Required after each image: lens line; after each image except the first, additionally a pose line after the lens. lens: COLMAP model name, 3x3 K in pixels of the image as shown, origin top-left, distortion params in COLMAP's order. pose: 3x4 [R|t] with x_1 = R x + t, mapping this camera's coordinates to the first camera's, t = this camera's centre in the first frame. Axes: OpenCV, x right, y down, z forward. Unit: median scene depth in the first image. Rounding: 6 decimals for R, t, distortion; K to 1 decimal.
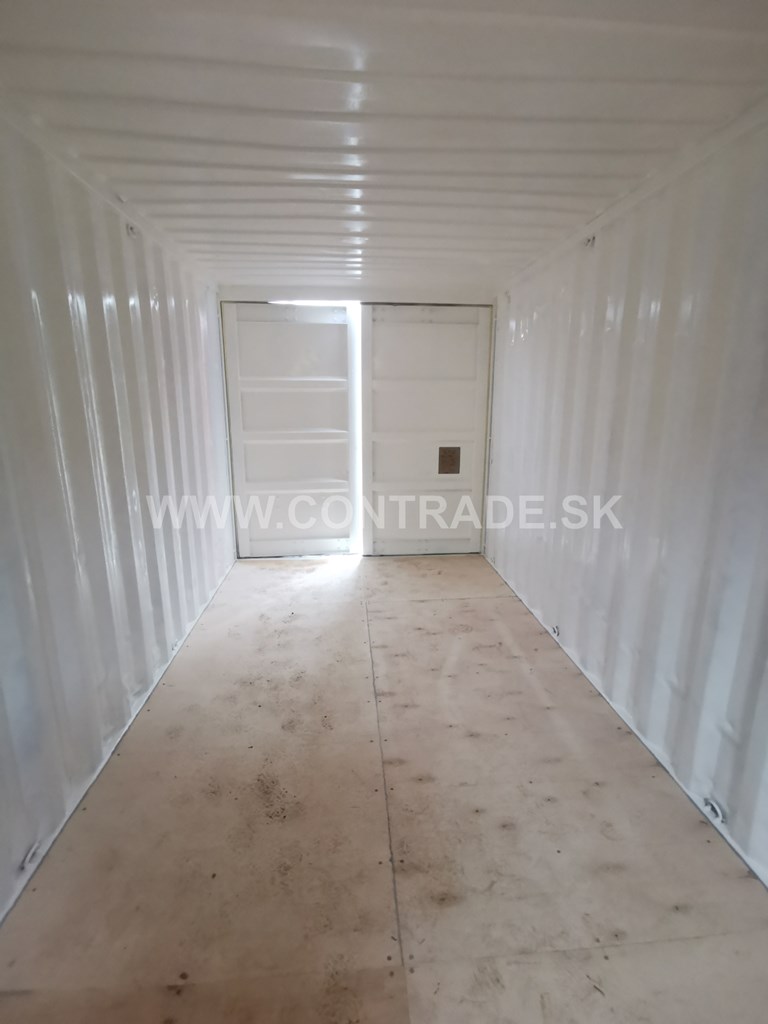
lens RADIAL K [[505.5, 0, 384.0], [0, 505.5, 512.0], [0, 0, 1]] dist [0.000117, 0.000033]
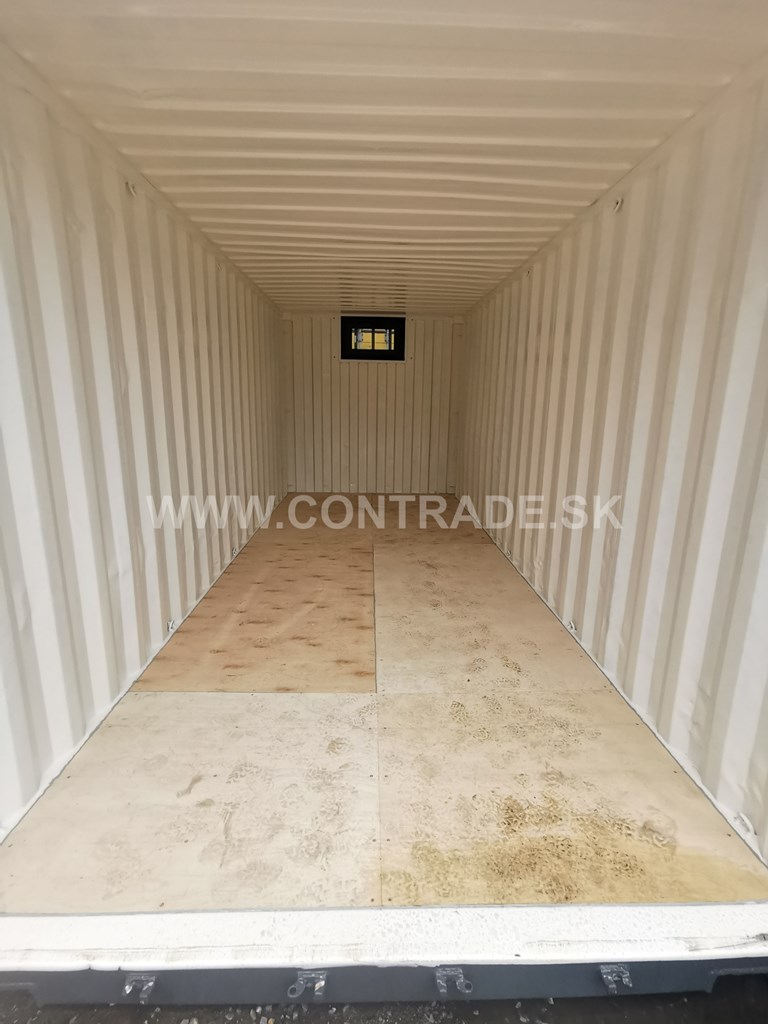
lens RADIAL K [[505.5, 0, 384.0], [0, 505.5, 512.0], [0, 0, 1]] dist [0.000117, 0.000033]
pose [[-0.998673, -0.025842, 0.044545, -0.087604], [-0.003246, 0.894842, 0.446370, -0.392851], [-0.051396, 0.445633, -0.893739, 1.879515]]
